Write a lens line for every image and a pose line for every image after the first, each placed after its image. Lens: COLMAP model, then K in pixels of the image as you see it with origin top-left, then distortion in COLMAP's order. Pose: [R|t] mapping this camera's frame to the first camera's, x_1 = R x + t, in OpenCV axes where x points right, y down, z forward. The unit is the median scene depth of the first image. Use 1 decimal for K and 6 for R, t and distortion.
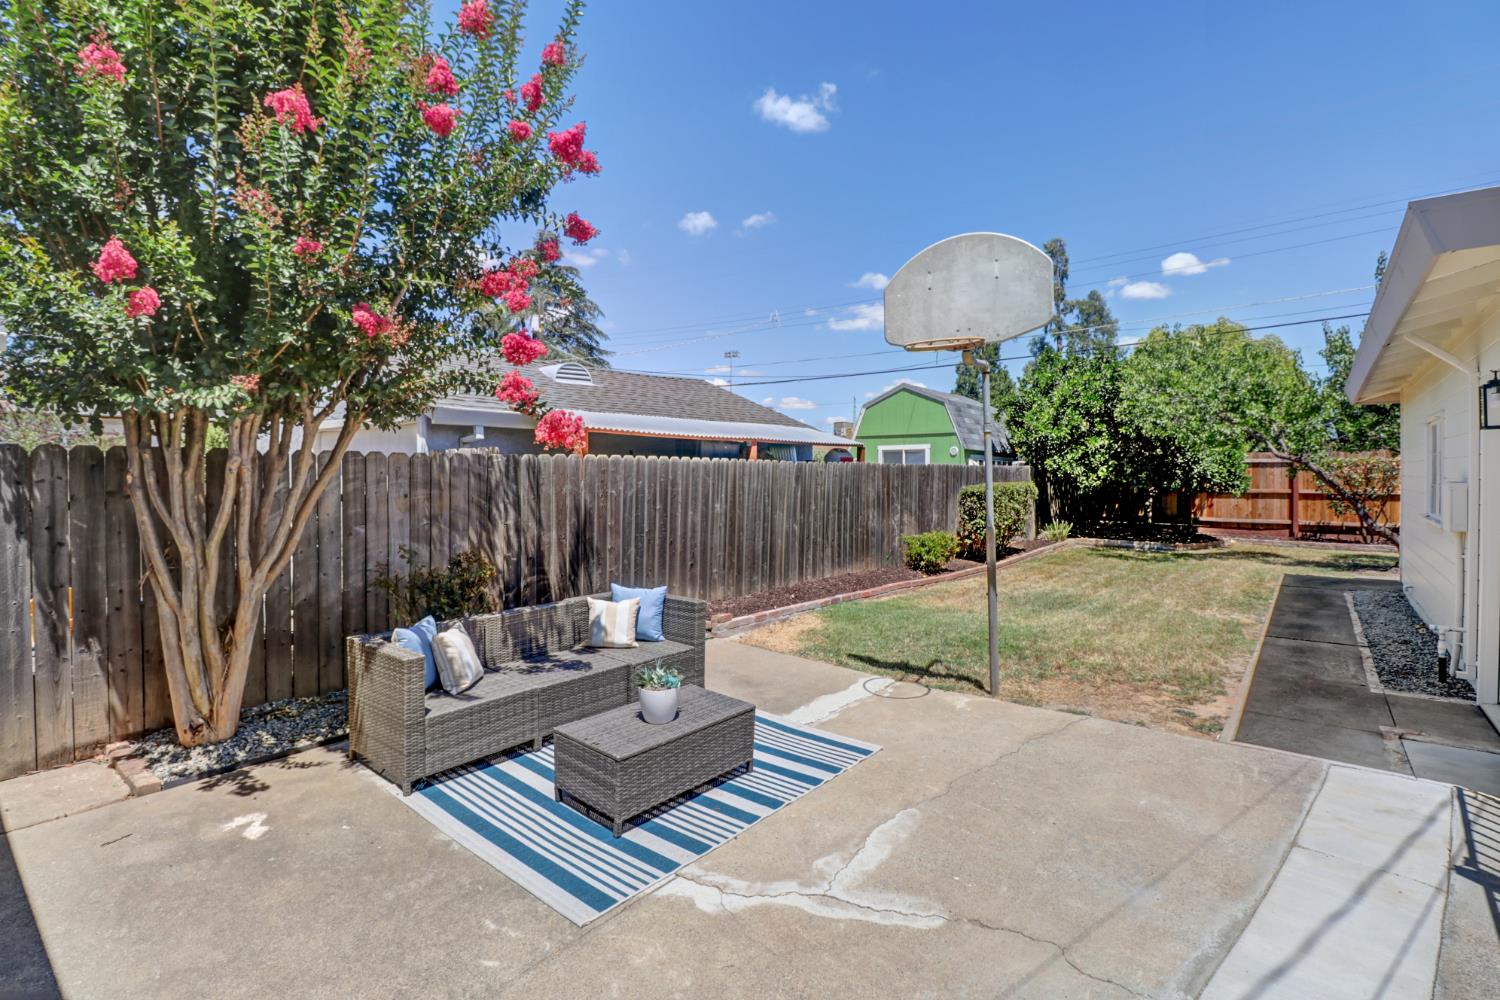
lens RADIAL K [[710.7, 0, 754.7], [0, 710.7, 468.7], [0, 0, 1]] dist [-0.004080, -0.000776]
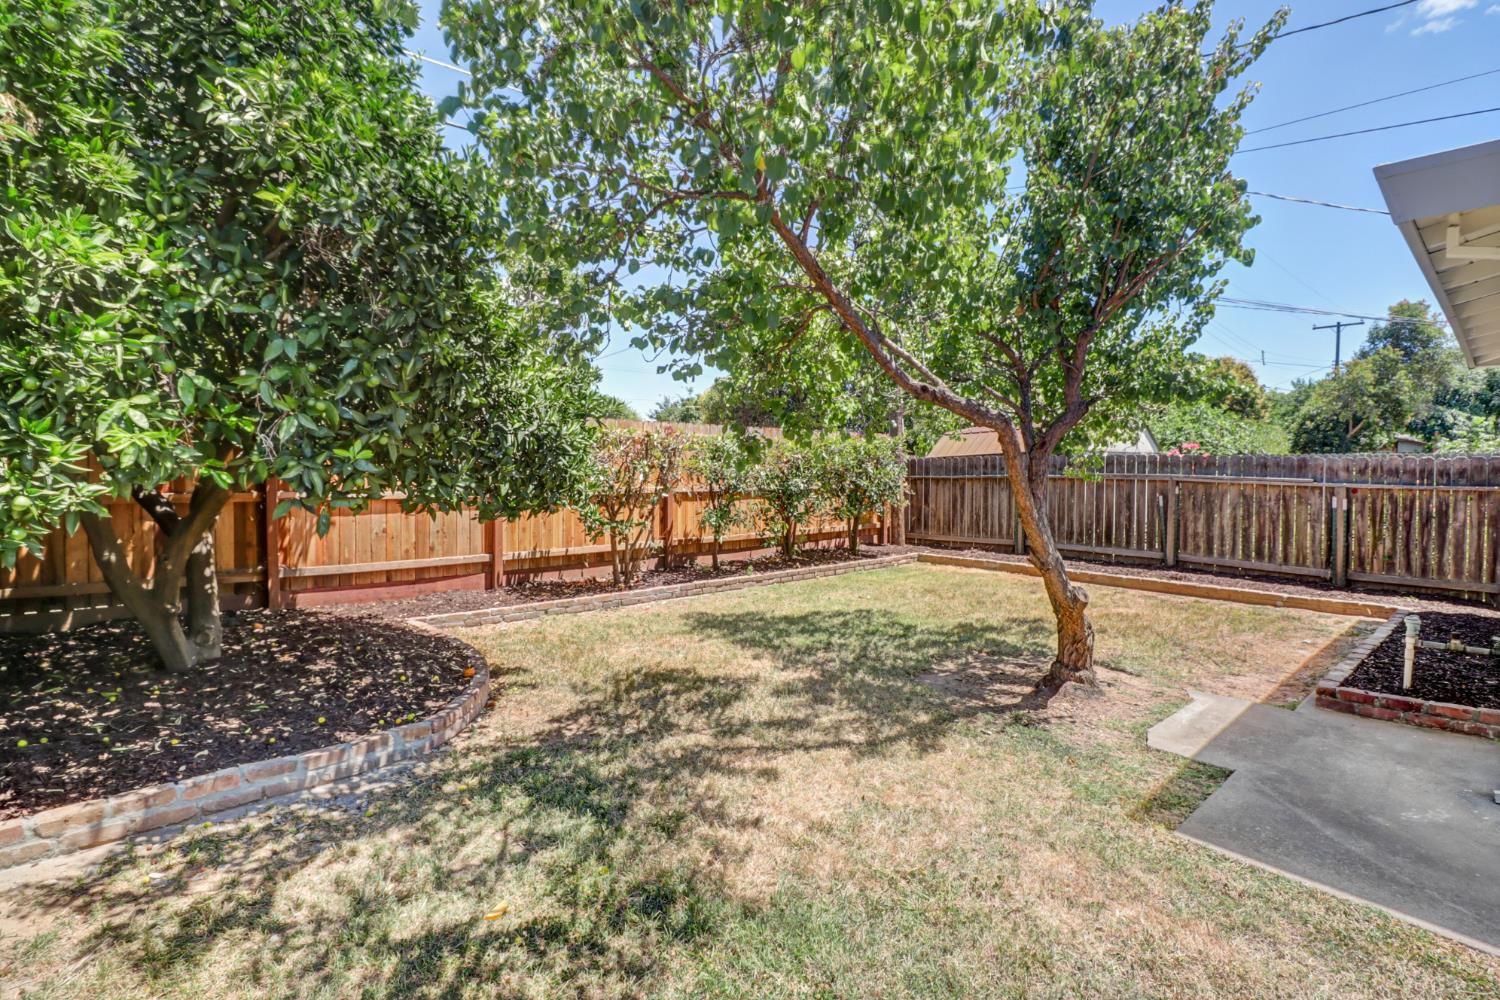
lens RADIAL K [[710.7, 0, 754.7], [0, 710.7, 468.7], [0, 0, 1]] dist [-0.004080, -0.000776]
pose [[0.139908, -0.004080, 0.990156, 0.811438], [-0.013544, 0.999890, 0.006034, 0.026795], [-0.990072, -0.014255, 0.139837, 1.954328]]
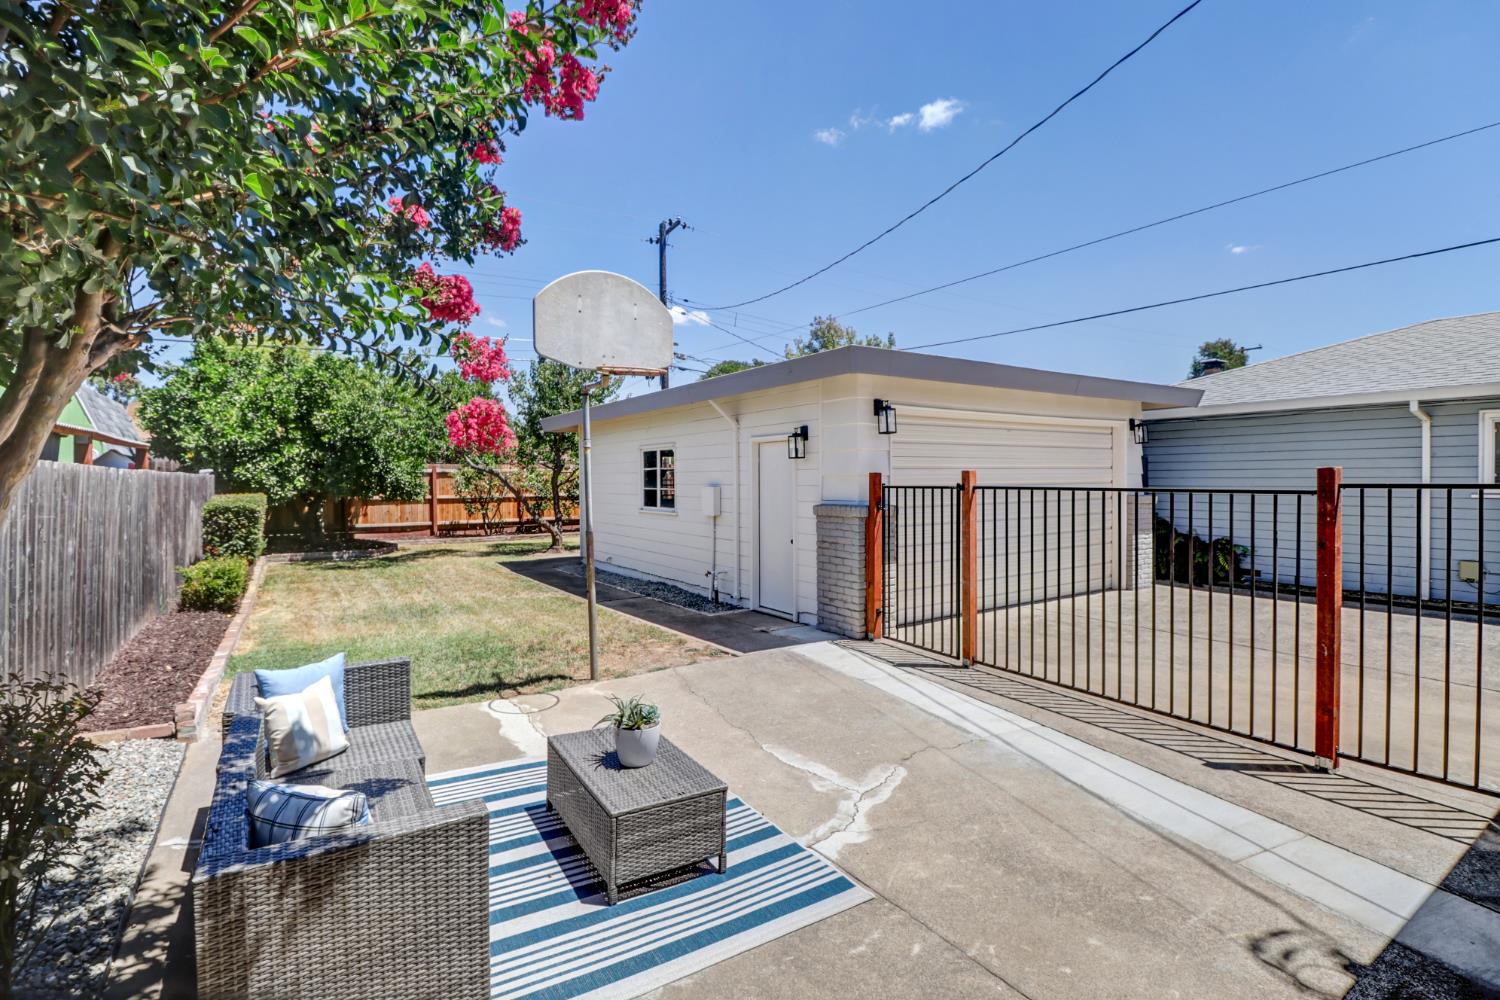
lens RADIAL K [[714.6, 0, 751.7], [0, 714.6, 465.2], [0, 0, 1]] dist [0.002733, 0.000228]
pose [[0.299998, 0.015024, 0.953822, -0.552840], [0.001418, 0.999868, -0.016196, -0.002957], [-0.953939, 0.006211, 0.299937, 0.340172]]
